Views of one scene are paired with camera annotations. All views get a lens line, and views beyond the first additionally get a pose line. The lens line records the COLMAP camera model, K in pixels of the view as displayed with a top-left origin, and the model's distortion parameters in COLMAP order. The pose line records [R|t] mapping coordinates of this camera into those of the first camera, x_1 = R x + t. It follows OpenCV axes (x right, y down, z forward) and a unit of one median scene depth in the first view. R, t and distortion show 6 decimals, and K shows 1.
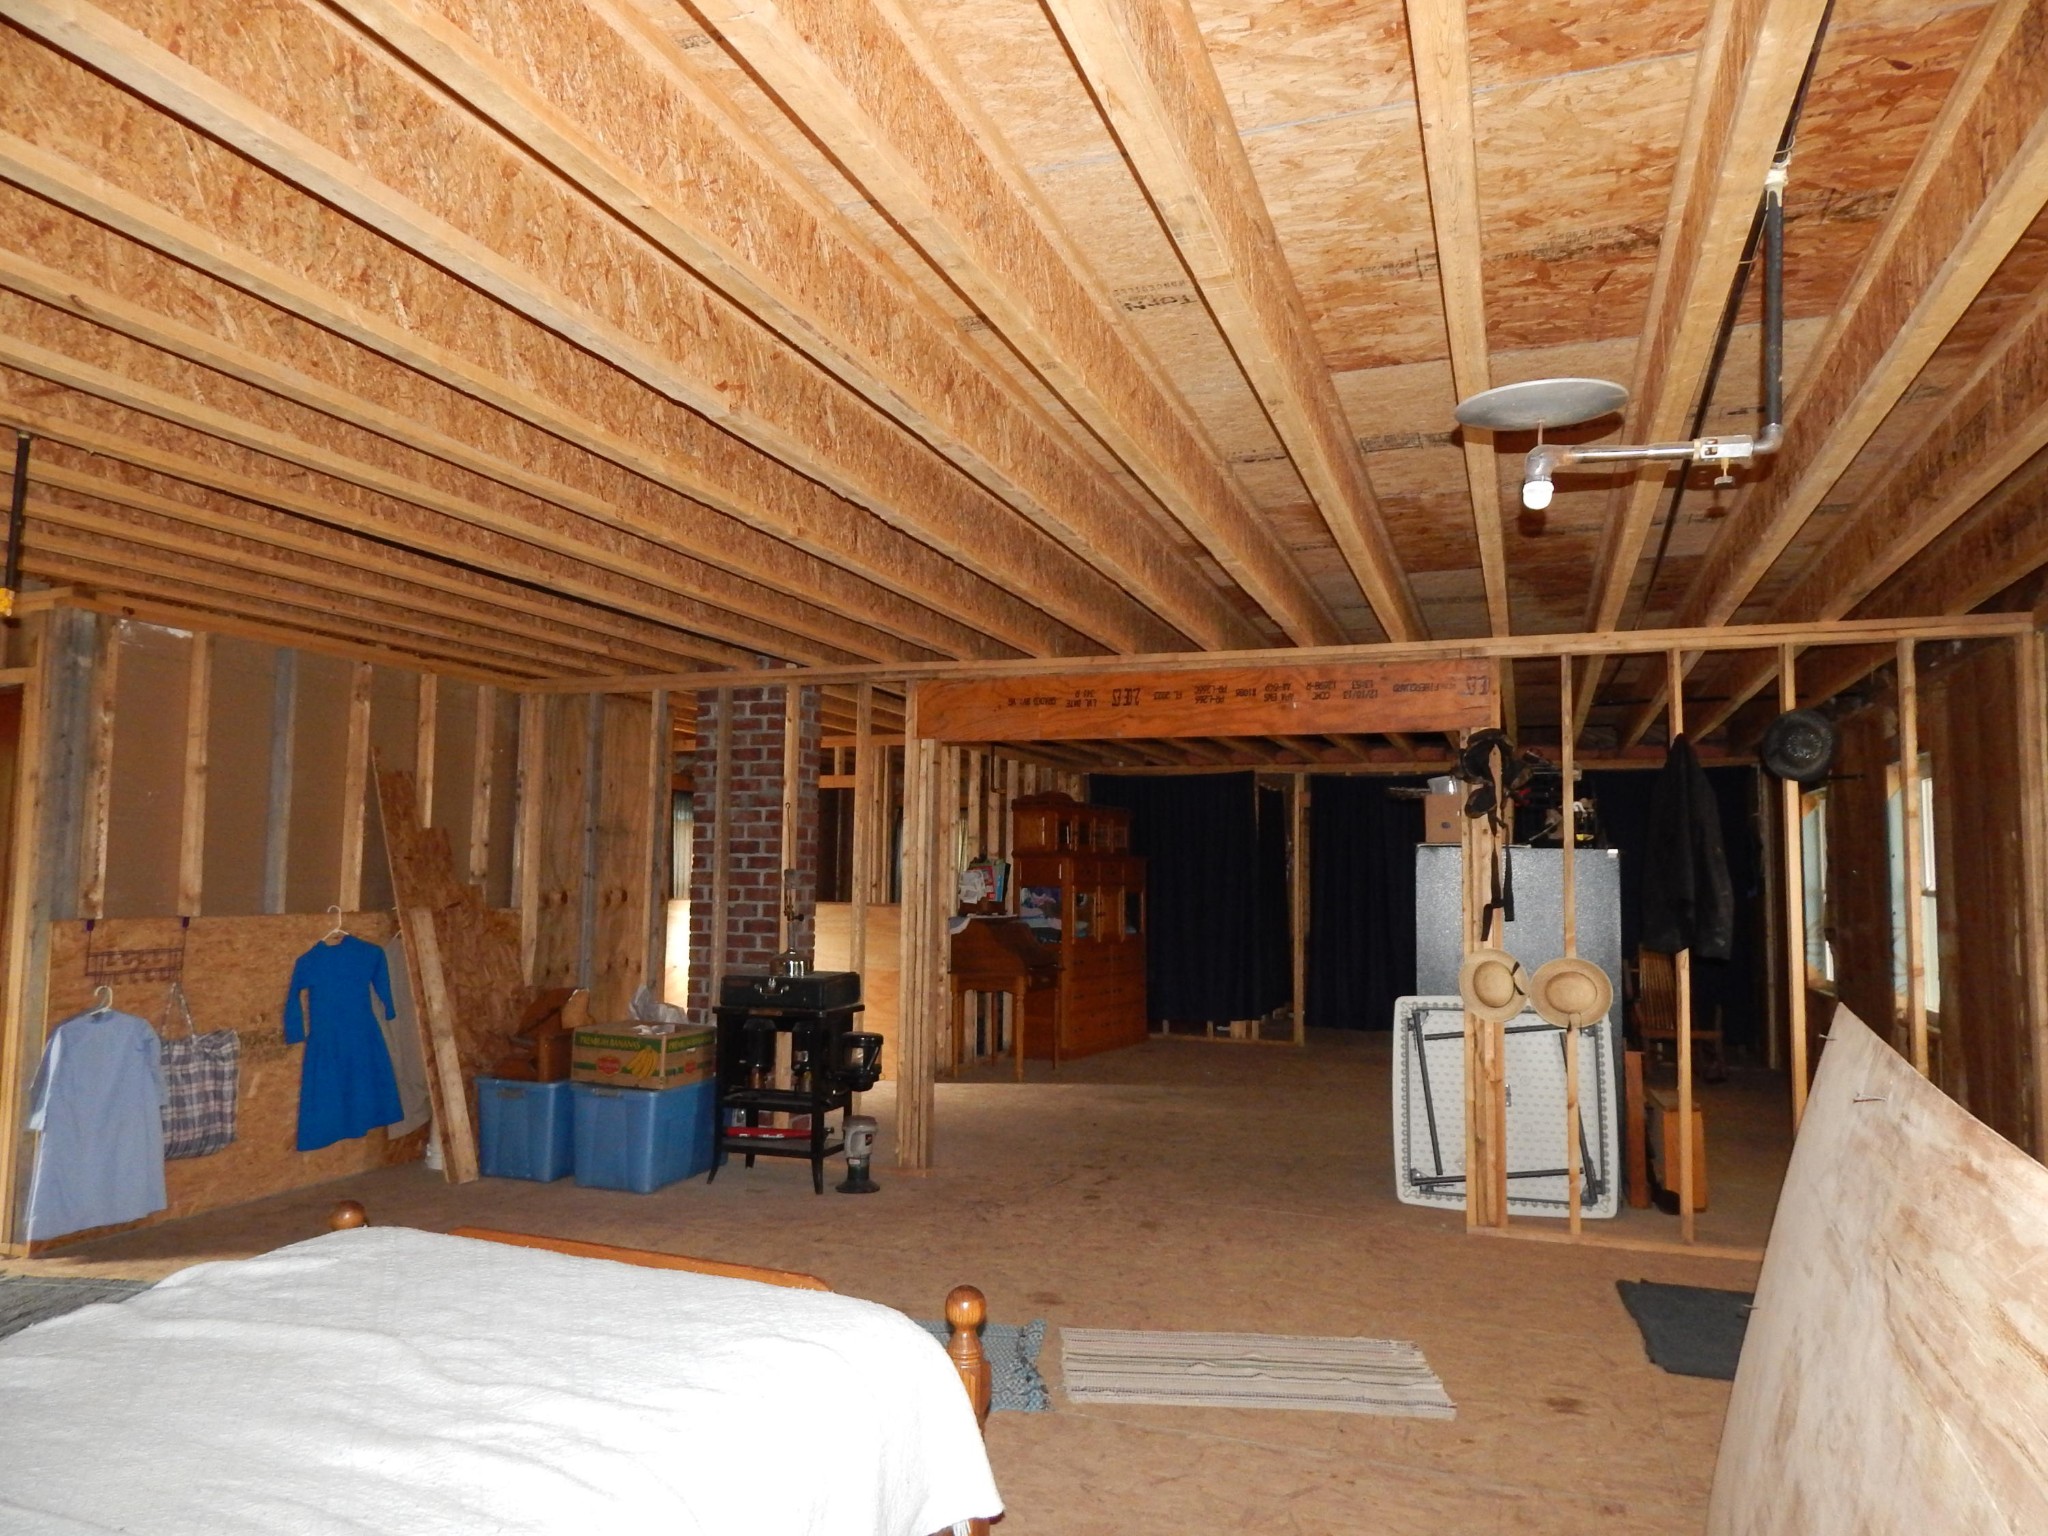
lens RADIAL K [[1343.4, 0, 1031.0], [0, 1343.4, 770.0], [0, 0, 1]] dist [0.001066, -0.003367]
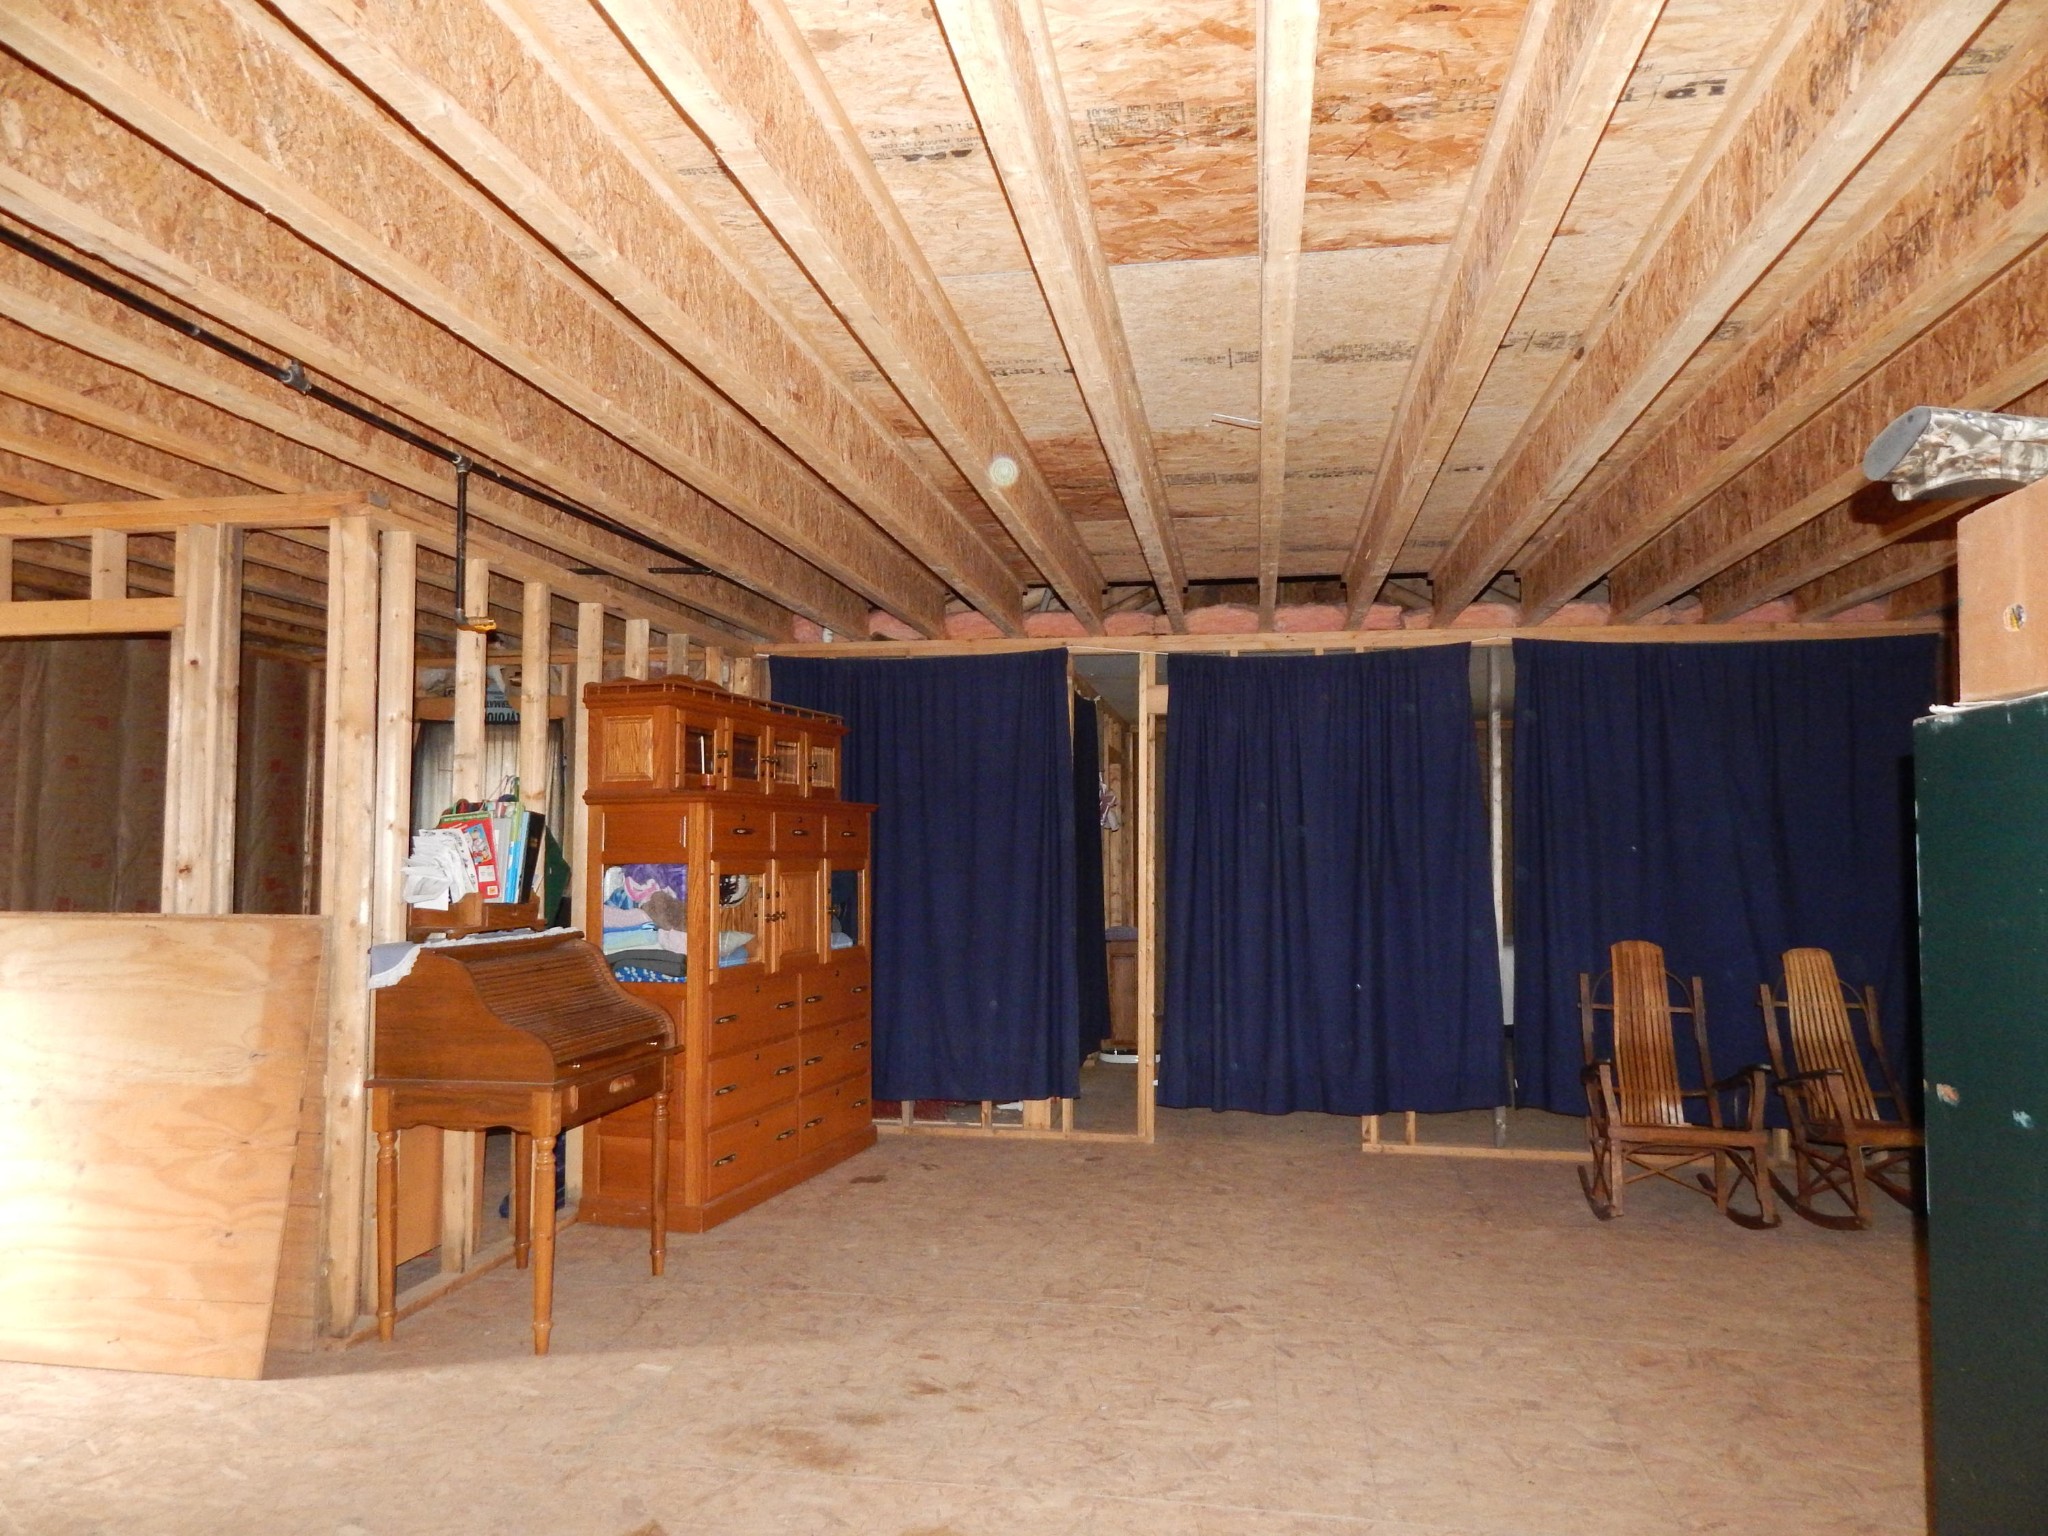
lens RADIAL K [[1343.4, 0, 1031.0], [0, 1343.4, 770.0], [0, 0, 1]] dist [0.001066, -0.003367]
pose [[0.981598, -0.000248, 0.190961, 0.056289], [-0.004754, 0.999657, 0.025737, 0.045145], [-0.190902, -0.026171, 0.981260, 0.562814]]
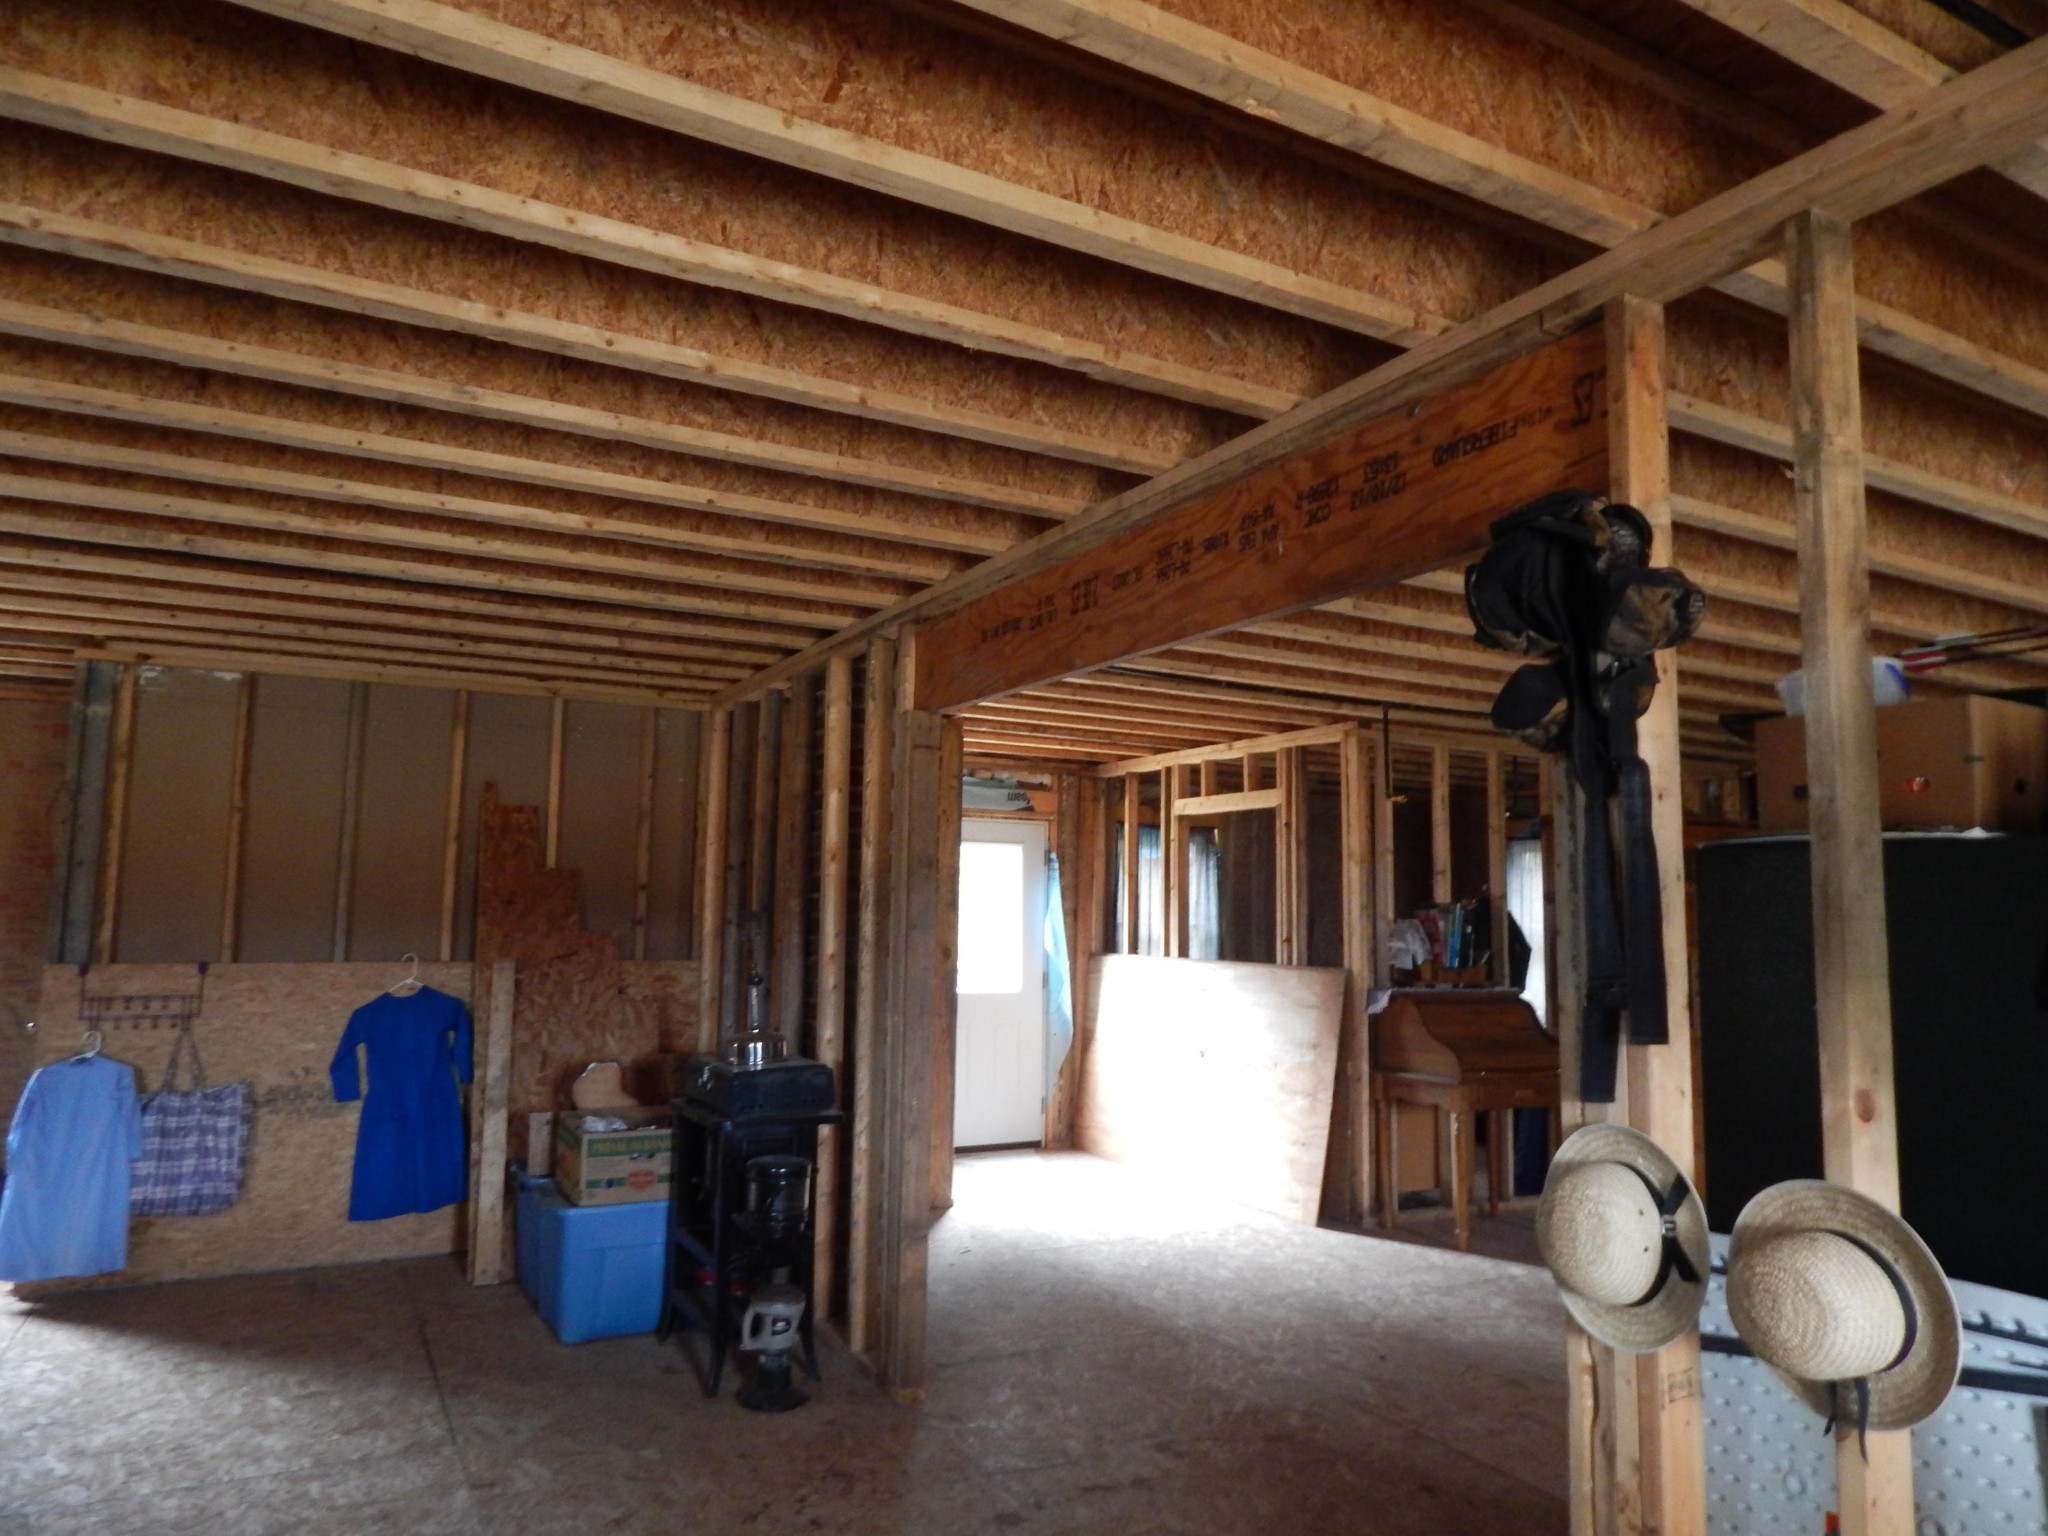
lens RADIAL K [[1343.4, 0, 1031.0], [0, 1343.4, 770.0], [0, 0, 1]] dist [0.001066, -0.003367]
pose [[0.755459, -0.075175, -0.650869, 0.260881], [0.047242, 0.997060, -0.060326, 0.031743], [0.653490, 0.014826, 0.756790, 0.364359]]
